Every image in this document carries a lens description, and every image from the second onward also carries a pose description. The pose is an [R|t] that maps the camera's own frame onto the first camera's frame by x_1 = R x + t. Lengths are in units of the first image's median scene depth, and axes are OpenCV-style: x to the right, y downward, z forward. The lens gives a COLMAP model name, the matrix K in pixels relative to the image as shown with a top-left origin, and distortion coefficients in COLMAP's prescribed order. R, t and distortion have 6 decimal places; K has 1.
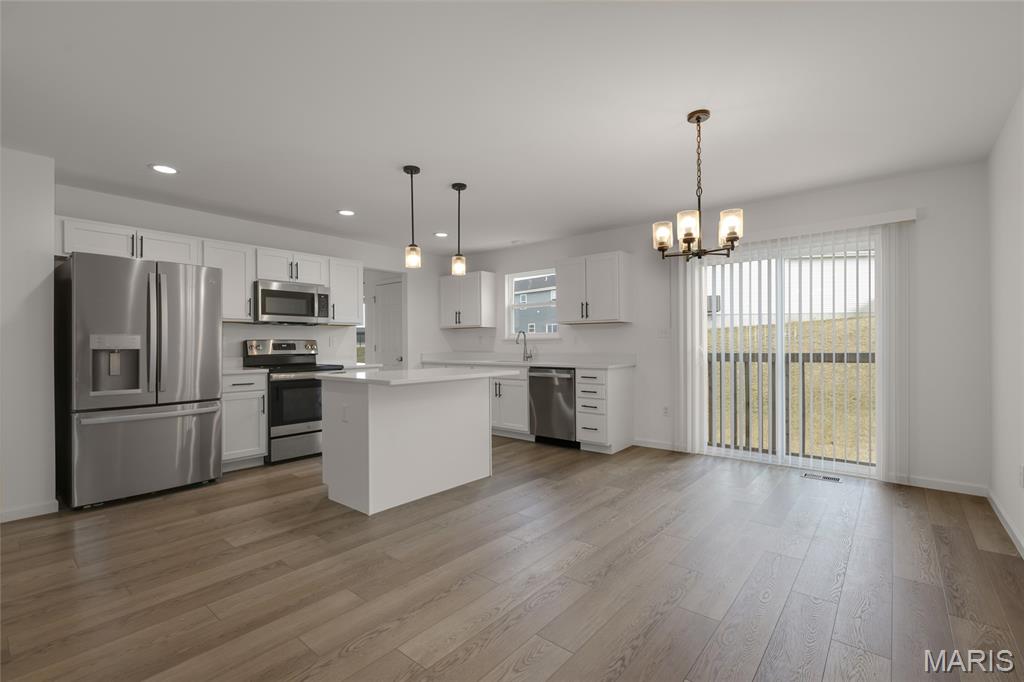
lens RADIAL K [[455.1, 0, 512.2], [0, 455.1, 344.2], [0, 0, 1]] dist [0.021483, 0.000034]
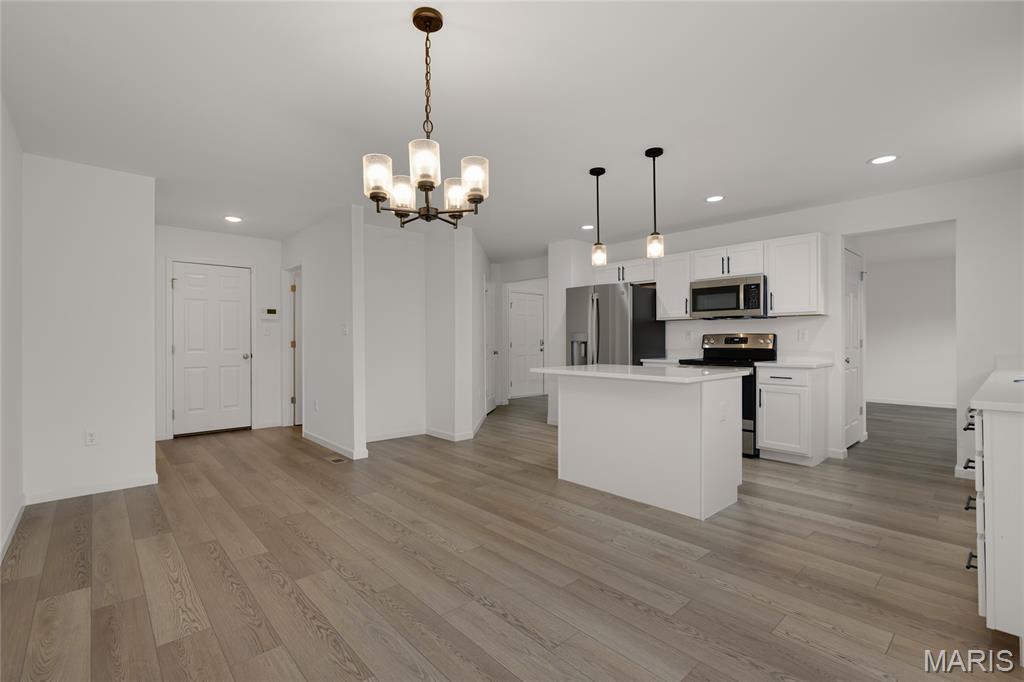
lens RADIAL K [[463.3, 0, 506.5], [0, 463.3, 341.2], [0, 0, 1]] dist [-0.022057, -0.000040]
pose [[-0.132557, 0.011093, -0.991113, 0.753507], [0.001879, 0.999938, 0.010940, -0.007089], [0.991174, -0.000413, -0.132569, 0.826648]]
